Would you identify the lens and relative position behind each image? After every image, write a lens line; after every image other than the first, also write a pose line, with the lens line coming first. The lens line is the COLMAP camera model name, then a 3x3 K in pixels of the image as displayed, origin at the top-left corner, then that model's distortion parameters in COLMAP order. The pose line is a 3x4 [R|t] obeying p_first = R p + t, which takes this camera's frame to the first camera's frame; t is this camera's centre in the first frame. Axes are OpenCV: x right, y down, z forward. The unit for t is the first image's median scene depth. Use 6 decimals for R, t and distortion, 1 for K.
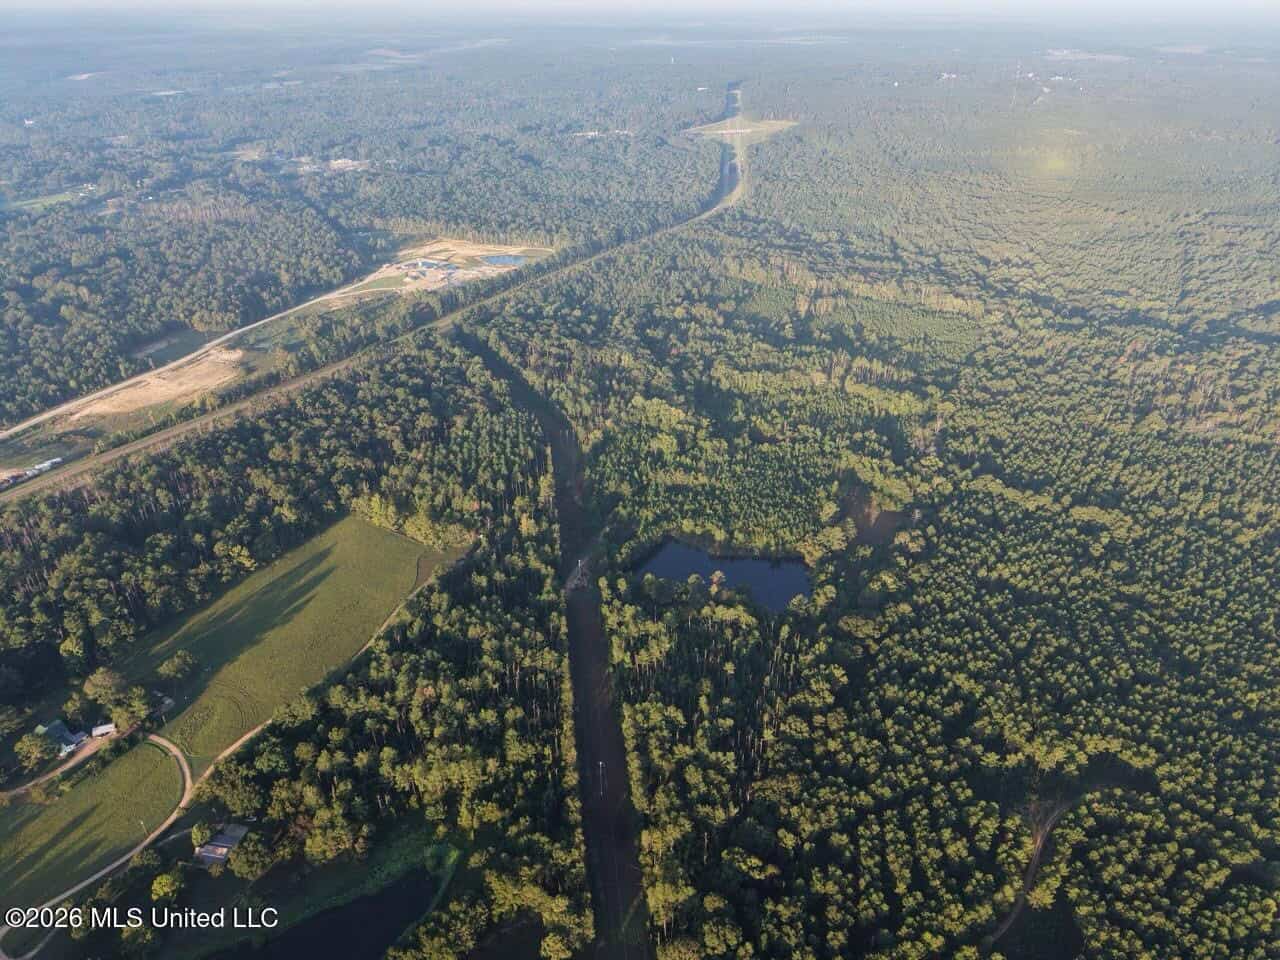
lens RADIAL K [[850.9, 0, 640.0], [0, 850.9, 480.0], [0, 0, 1]] dist [0.043317, -0.046715]
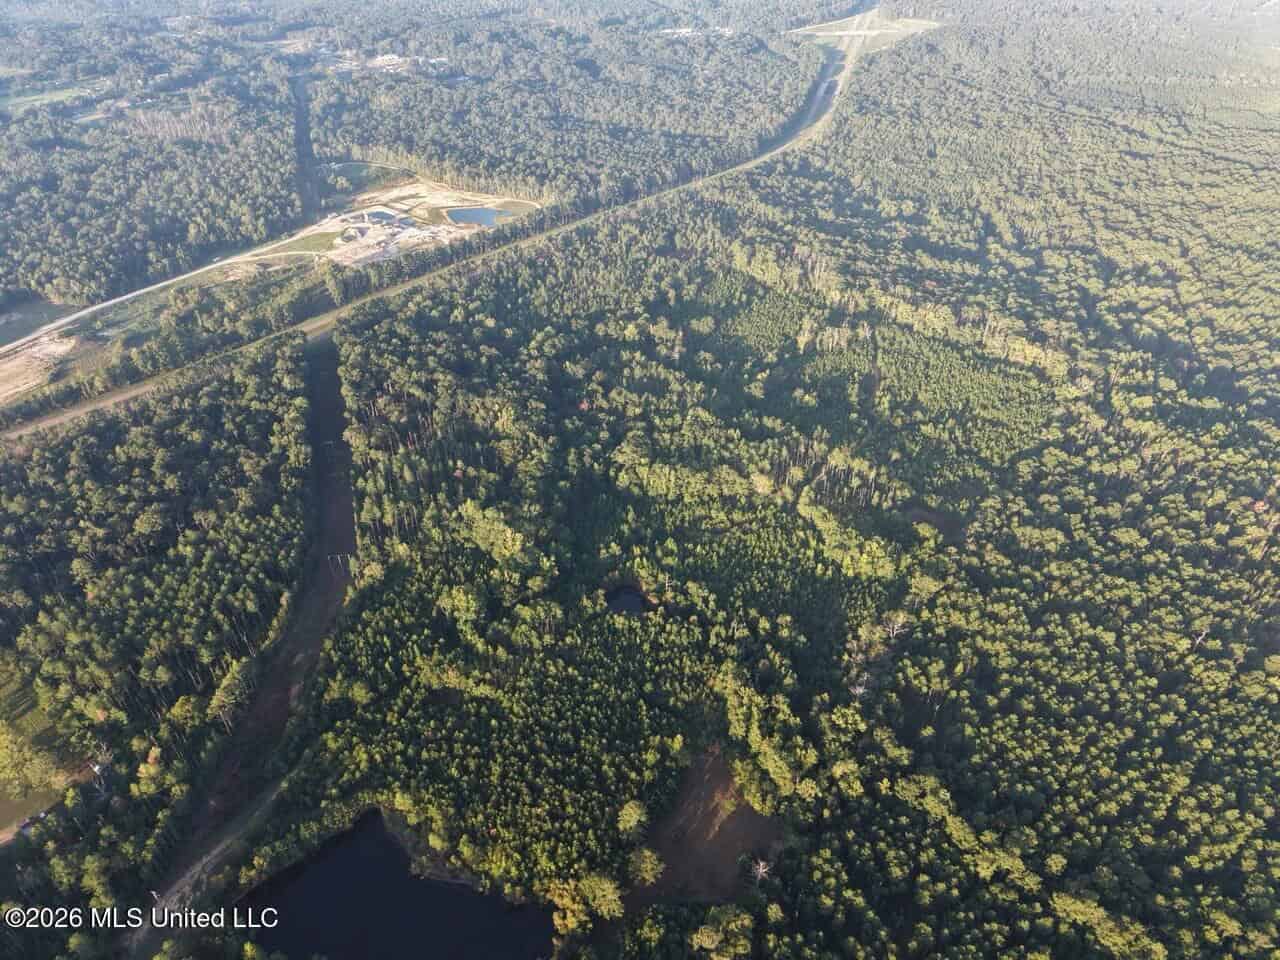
lens RADIAL K [[850.9, 0, 640.0], [0, 850.9, 480.0], [0, 0, 1]] dist [0.043317, -0.046715]
pose [[0.982979, 0.110853, -0.146508, 0.226222], [-0.092638, 0.987721, 0.125795, -0.210540], [0.158654, -0.110082, 0.981178, 0.346410]]
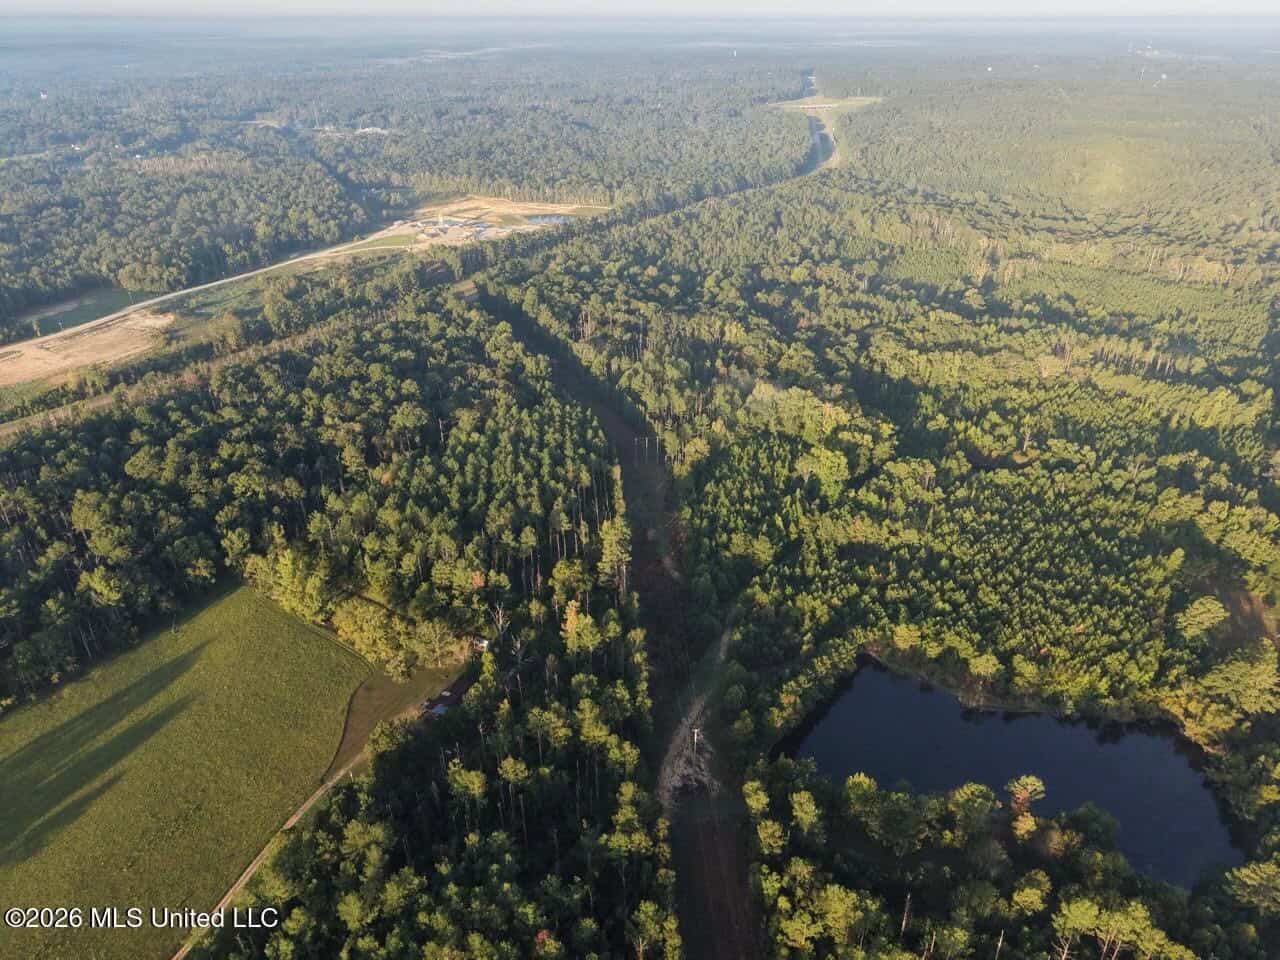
lens RADIAL K [[850.9, 0, 640.0], [0, 850.9, 480.0], [0, 0, 1]] dist [0.043317, -0.046715]
pose [[0.998514, 0.027020, -0.047335, -0.058049], [-0.027867, 0.999462, -0.017319, -0.018101], [0.046842, 0.018613, 0.998729, 0.390992]]
